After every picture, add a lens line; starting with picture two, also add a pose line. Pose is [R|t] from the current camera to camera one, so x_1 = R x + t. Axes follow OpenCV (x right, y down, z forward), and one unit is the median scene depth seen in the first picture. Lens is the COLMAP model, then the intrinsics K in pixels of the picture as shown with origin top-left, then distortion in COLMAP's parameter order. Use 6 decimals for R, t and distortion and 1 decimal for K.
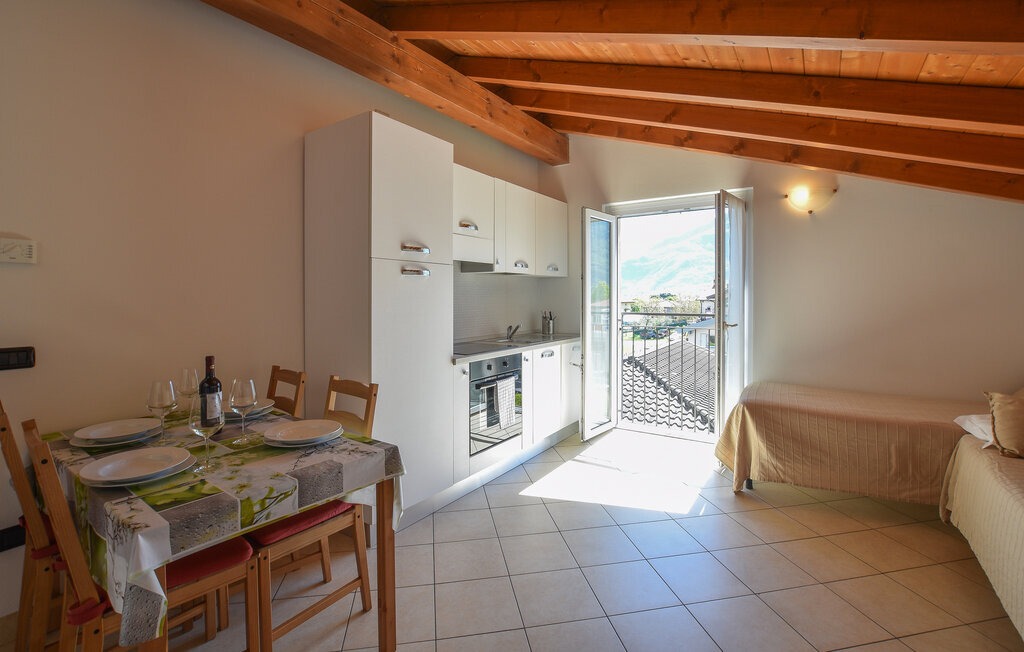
lens RADIAL K [[465.3, 0, 504.5], [0, 465.3, 300.3], [0, 0, 1]] dist [-0.021422, 0.000610]
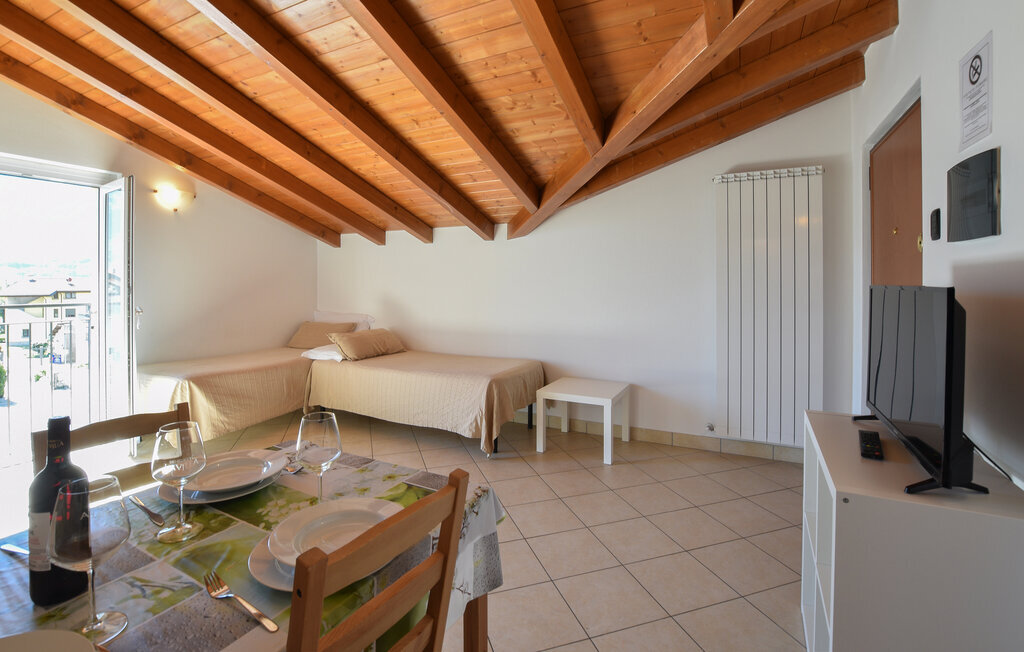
lens RADIAL K [[454.1, 0, 512.8], [0, 454.1, 270.9], [0, 0, 1]] dist [-0.032293, 0.000119]
pose [[-0.132180, 0.025430, 0.990899, -0.661482], [0.013625, 0.999623, -0.023837, 0.000069], [-0.991132, 0.010350, -0.132477, 0.372240]]
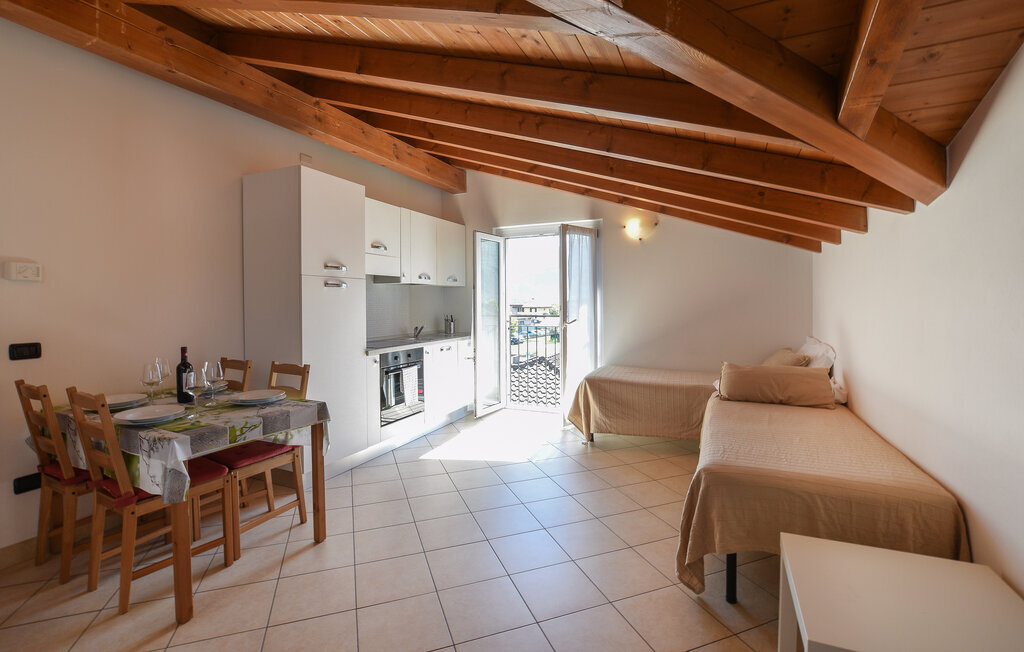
lens RADIAL K [[457.2, 0, 512.2], [0, 457.2, 307.8], [0, 0, 1]] dist [-0.020061, 0.000227]
pose [[0.982479, -0.008349, 0.186185, 0.052508], [0.007614, 0.999960, 0.004663, 0.001854], [-0.186217, -0.003164, 0.982504, -0.321097]]
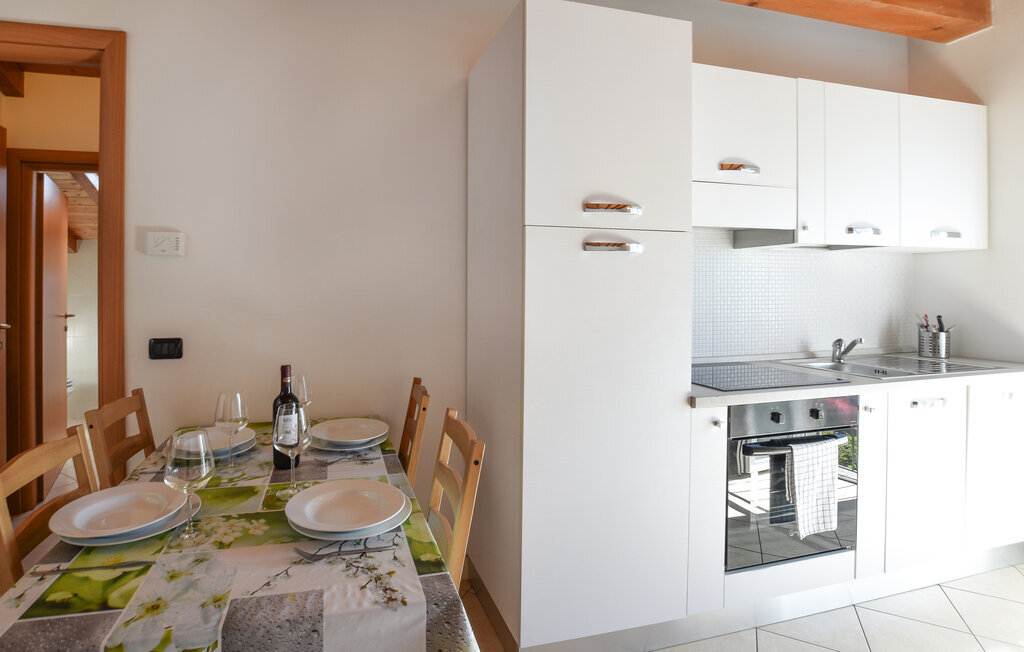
lens RADIAL K [[475.7, 0, 422.4], [0, 475.7, 293.2], [0, 0, 1]] dist [-0.021259, 0.000046]
pose [[0.733036, 0.005619, -0.680167, 0.040151], [-0.003736, 0.999984, 0.004235, -0.002363], [0.680180, -0.000564, 0.733045, 0.340571]]
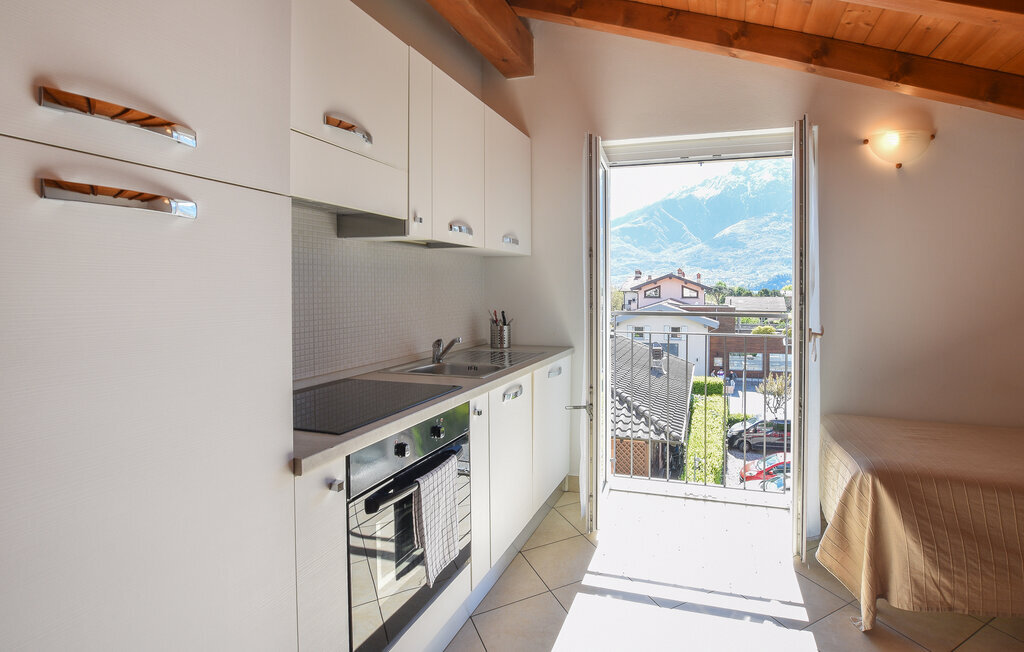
lens RADIAL K [[498.3, 0, 593.2], [0, 498.3, 297.8], [0, 0, 1]] dist [-0.022257, 0.001214]
pose [[0.941461, -0.004238, 0.337095, -0.019551], [-0.000041, 0.999920, 0.012687, -0.003297], [-0.337122, -0.011958, 0.941385, 0.547219]]
